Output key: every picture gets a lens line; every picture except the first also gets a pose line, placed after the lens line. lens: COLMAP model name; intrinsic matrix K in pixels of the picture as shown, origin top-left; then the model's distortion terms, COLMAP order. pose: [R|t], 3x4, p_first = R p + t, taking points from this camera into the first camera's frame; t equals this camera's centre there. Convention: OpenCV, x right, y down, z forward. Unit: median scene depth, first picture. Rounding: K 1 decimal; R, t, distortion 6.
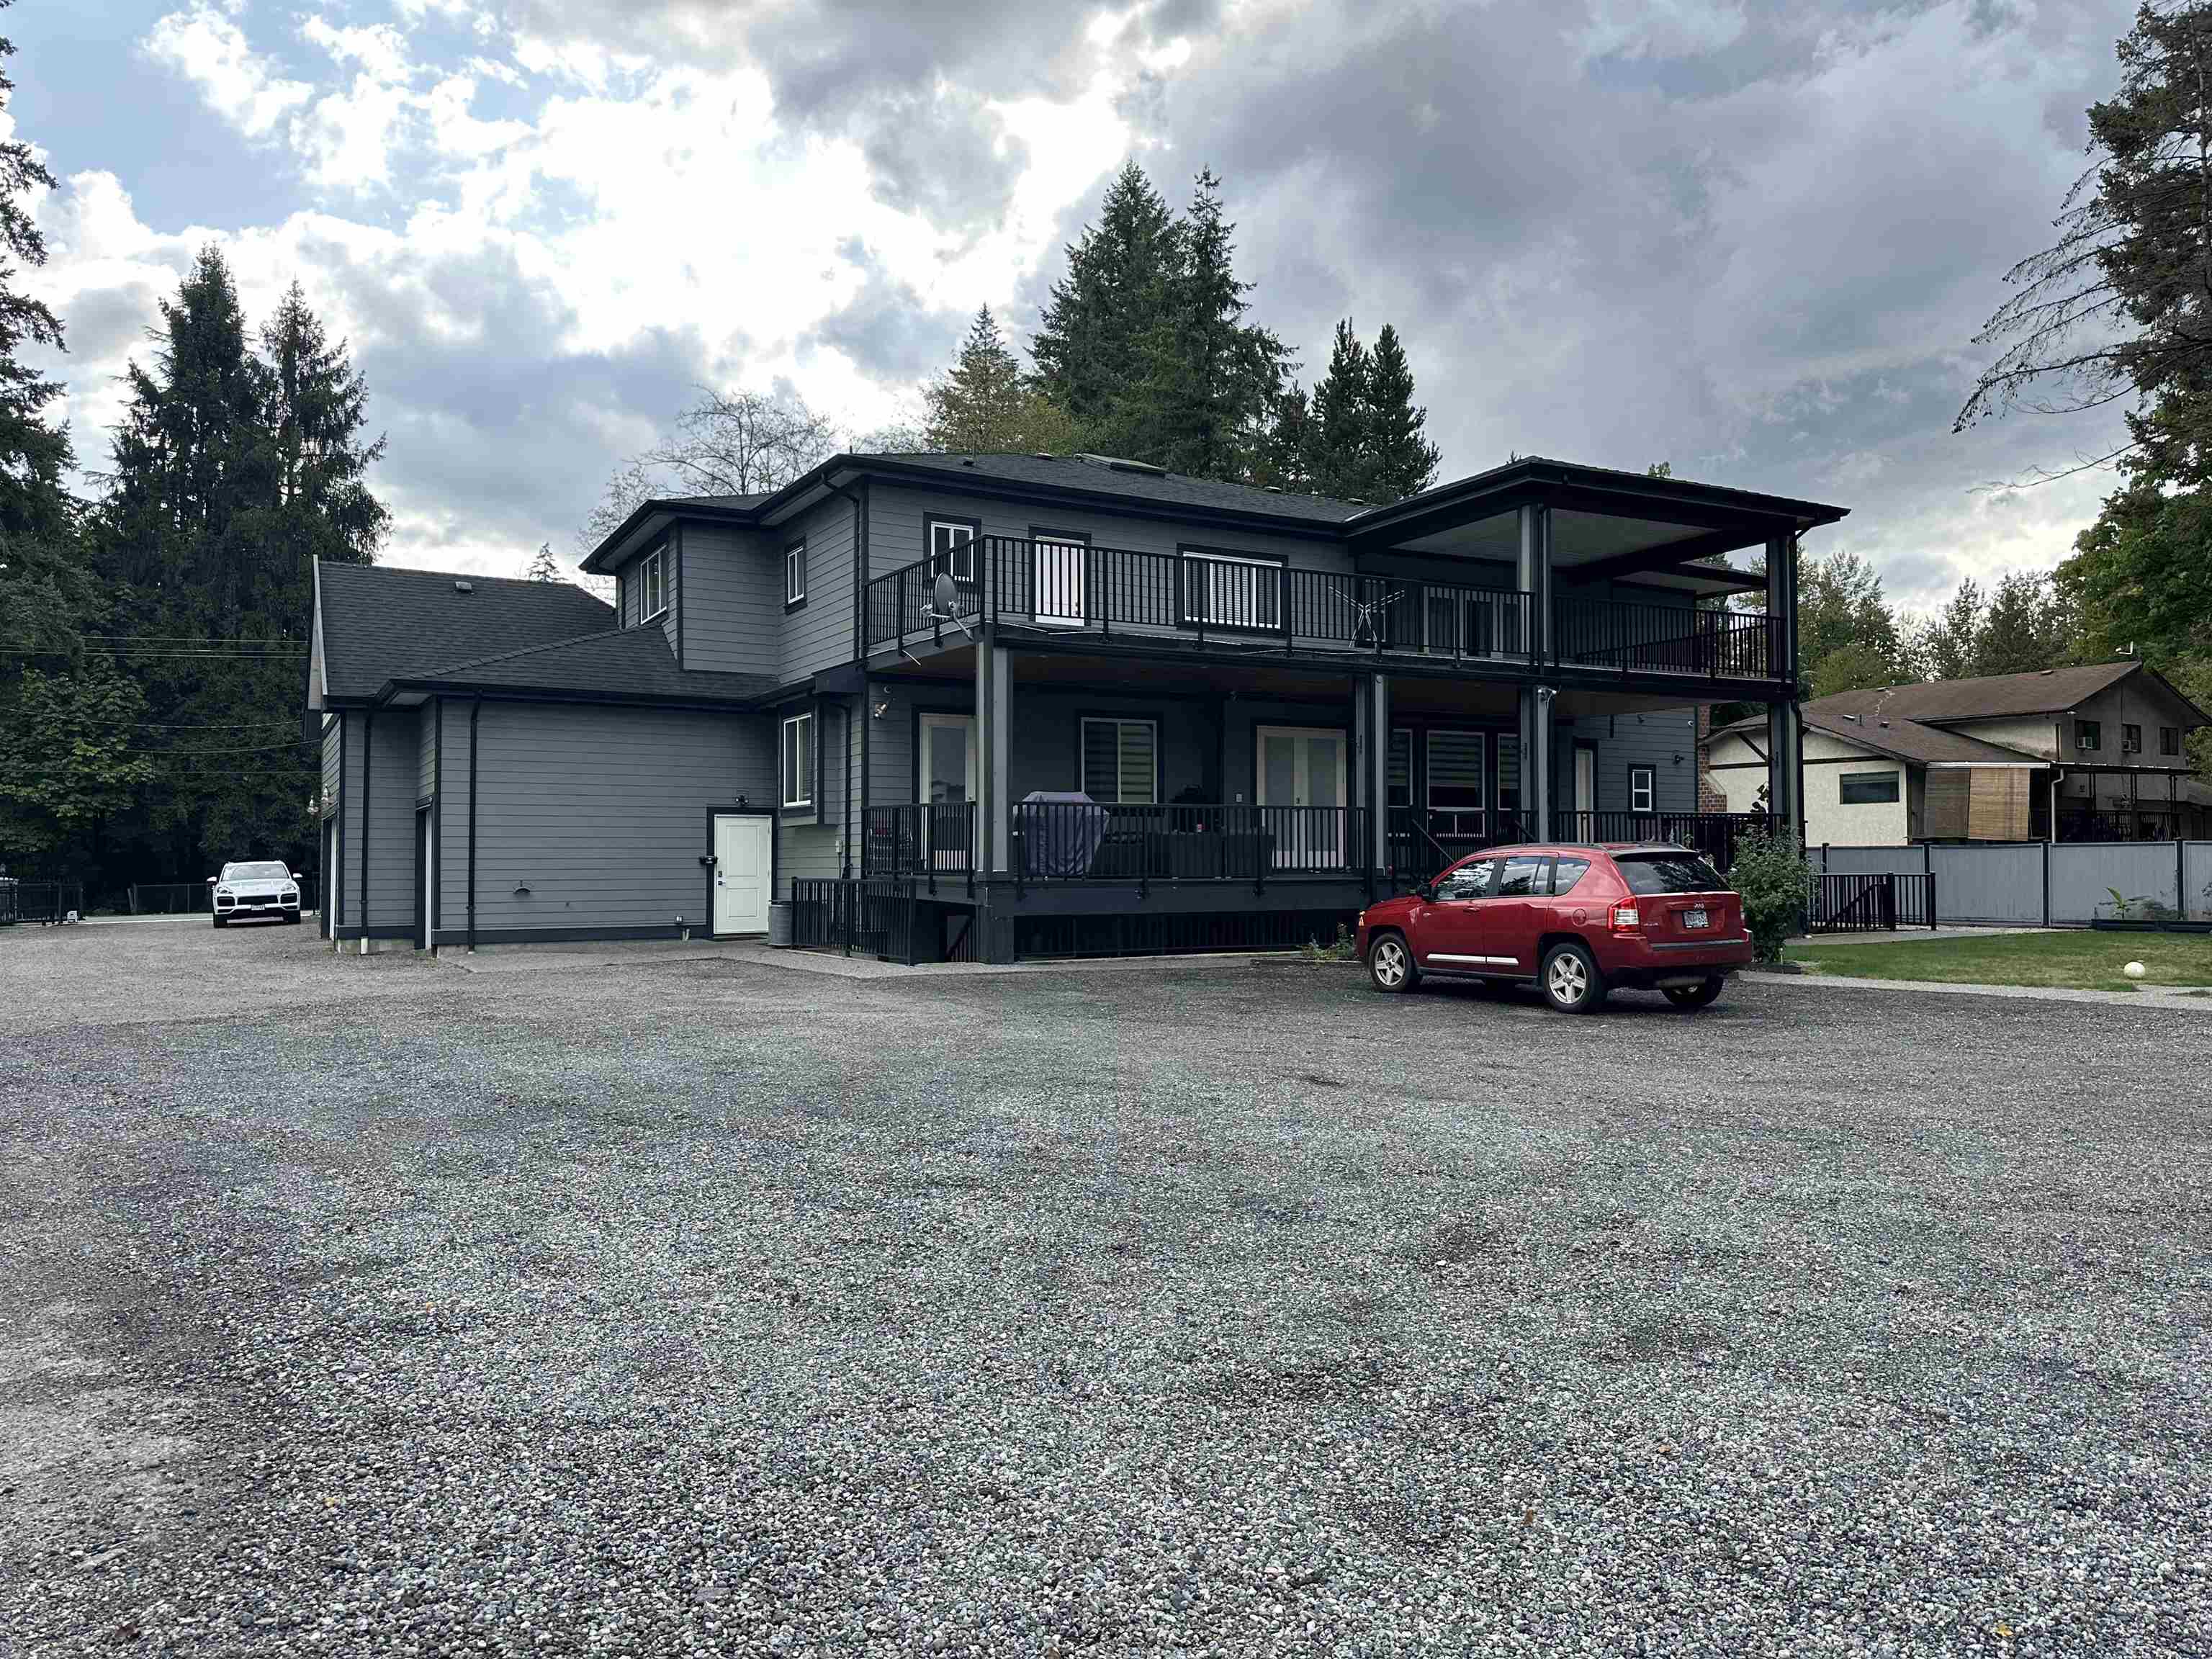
lens RADIAL K [[1541.2, 0, 1106.0], [0, 1541.2, 829.5], [0, 0, 1]] dist [0.099747, -0.134596]
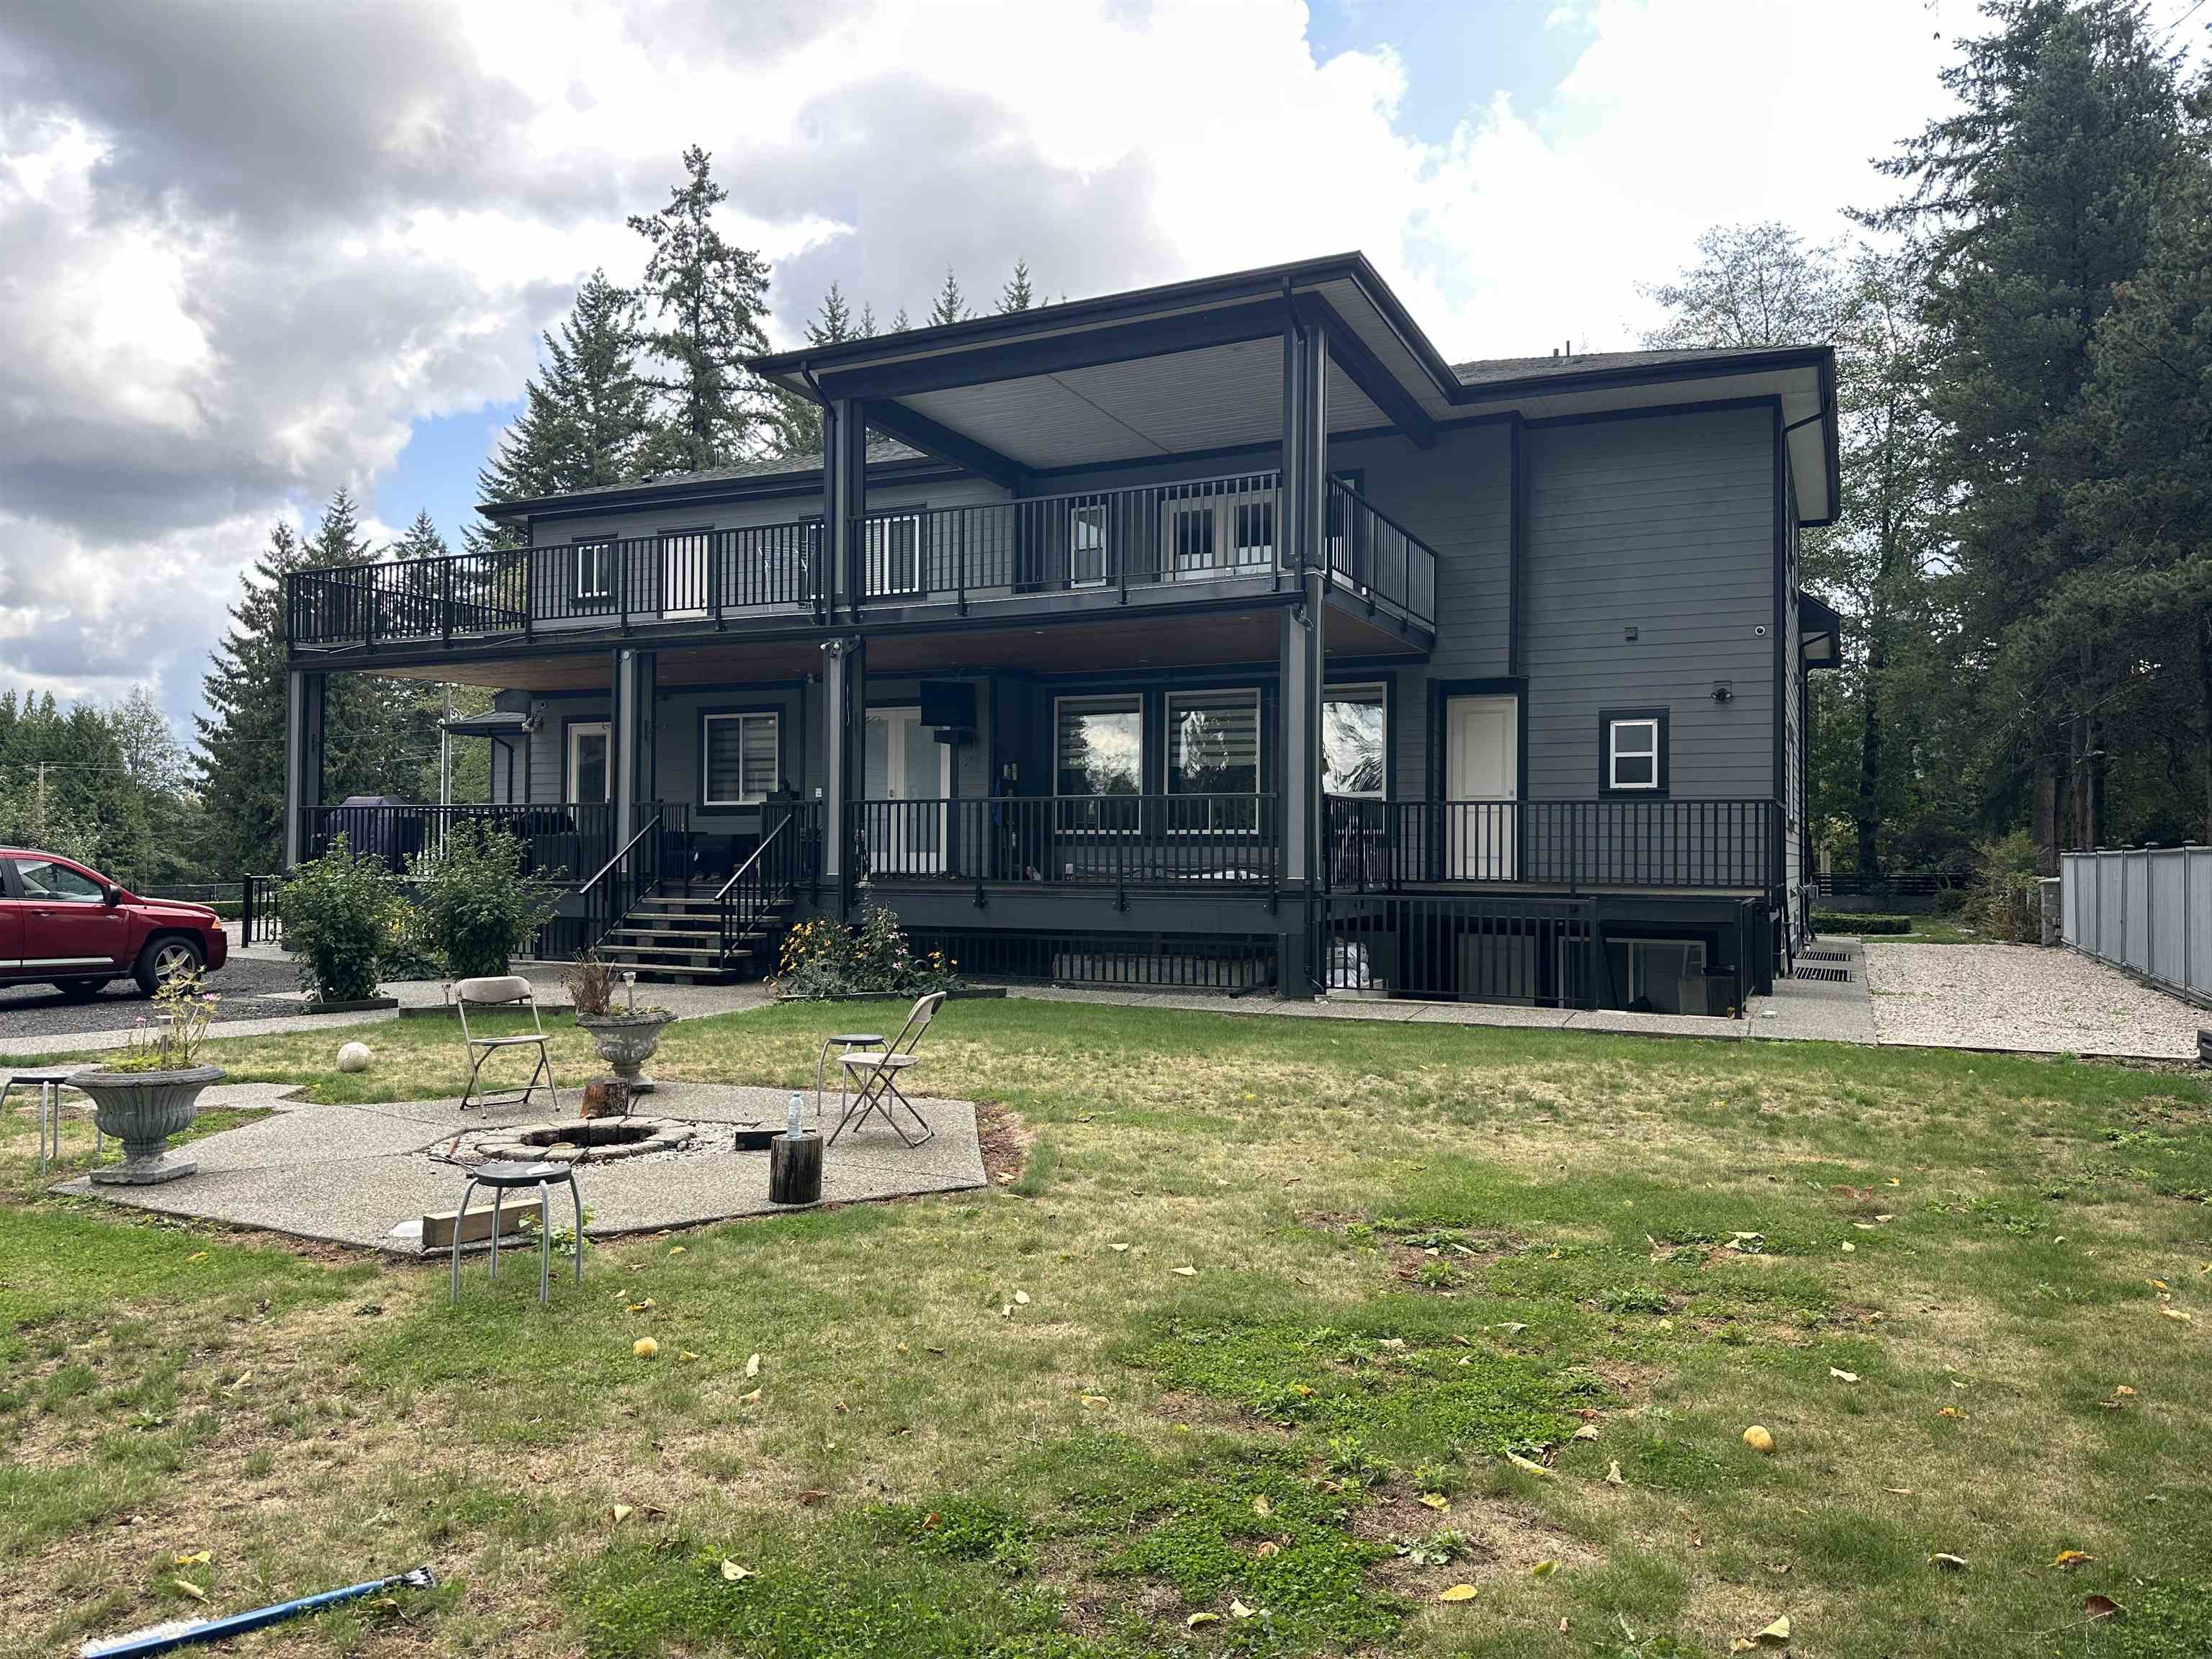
lens RADIAL K [[1541.2, 0, 1106.0], [0, 1541.2, 829.5], [0, 0, 1]] dist [0.099747, -0.134596]
pose [[0.566423, 0.009455, -0.824061, 0.936159], [-0.000454, 0.999938, 0.011162, -0.008514], [0.824115, -0.005948, 0.566392, 0.651596]]
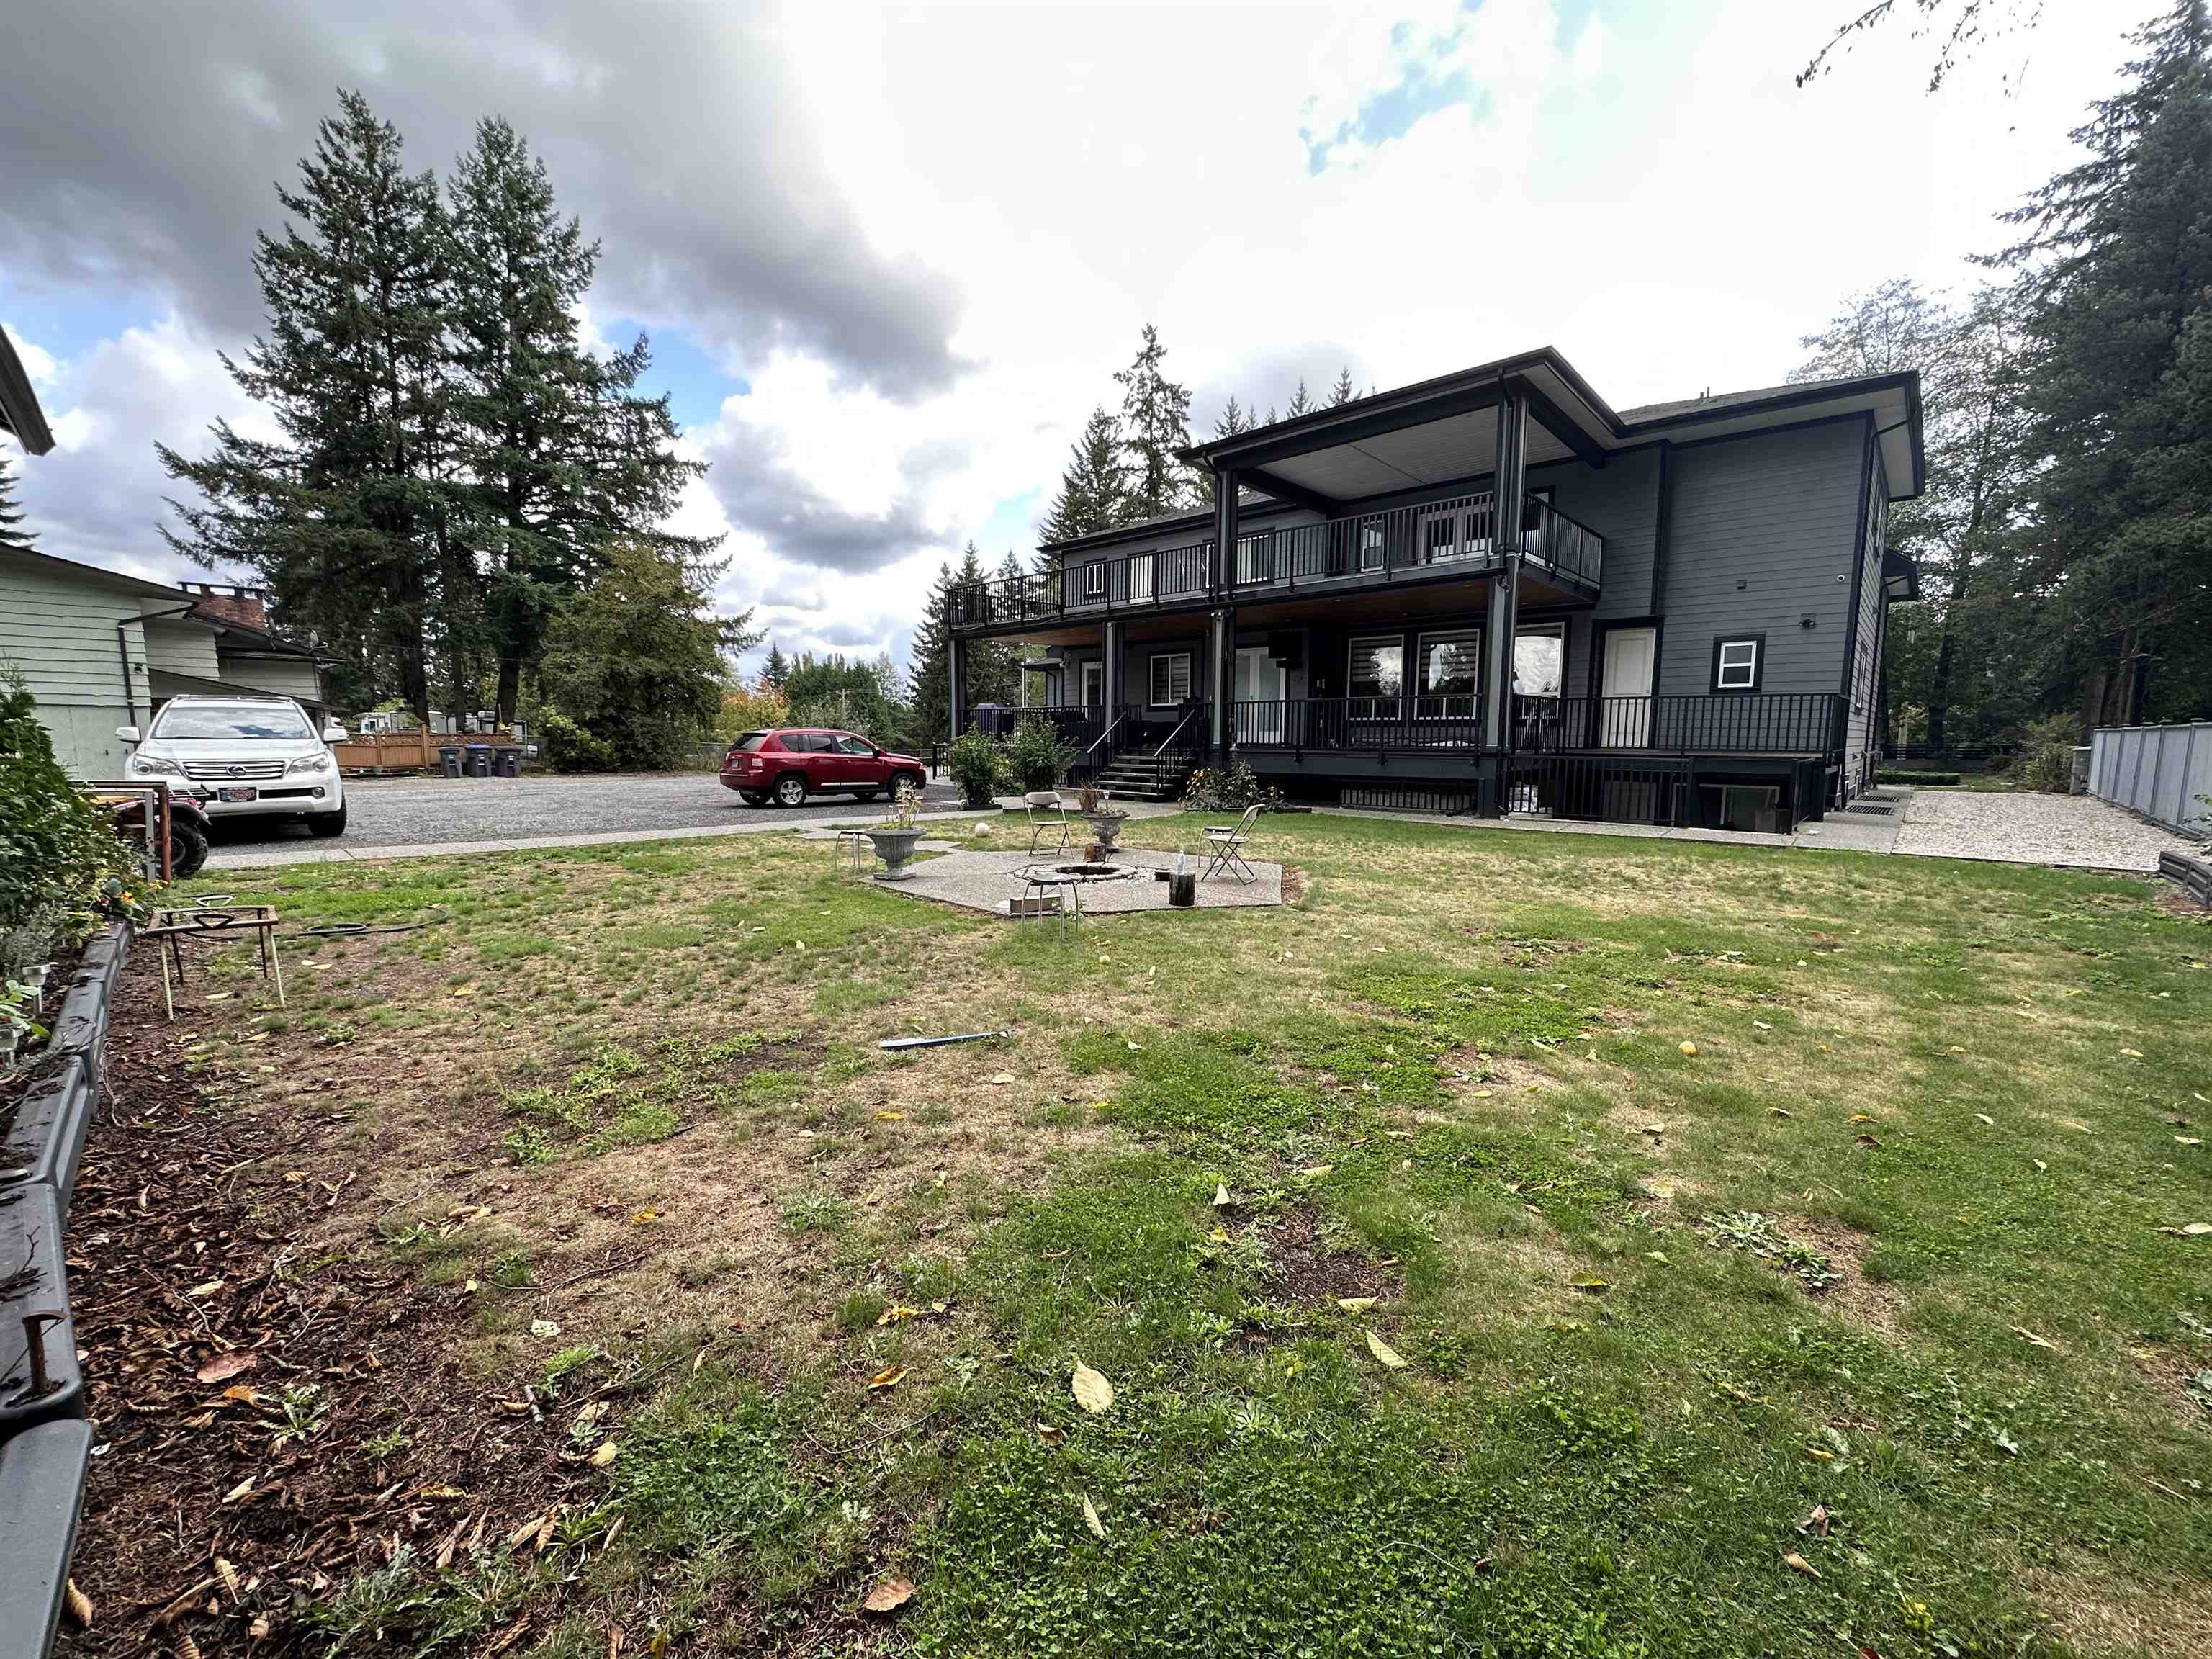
lens RADIAL K [[883.4, 0, 1110.1], [0, 883.4, 828.3], [0, 0, 1]] dist [0.000788, -0.000554]
pose [[0.292241, 0.122594, -0.948454, 0.960043], [0.010445, 0.991281, 0.131348, -0.007239], [0.956288, -0.048292, 0.288413, 0.650017]]
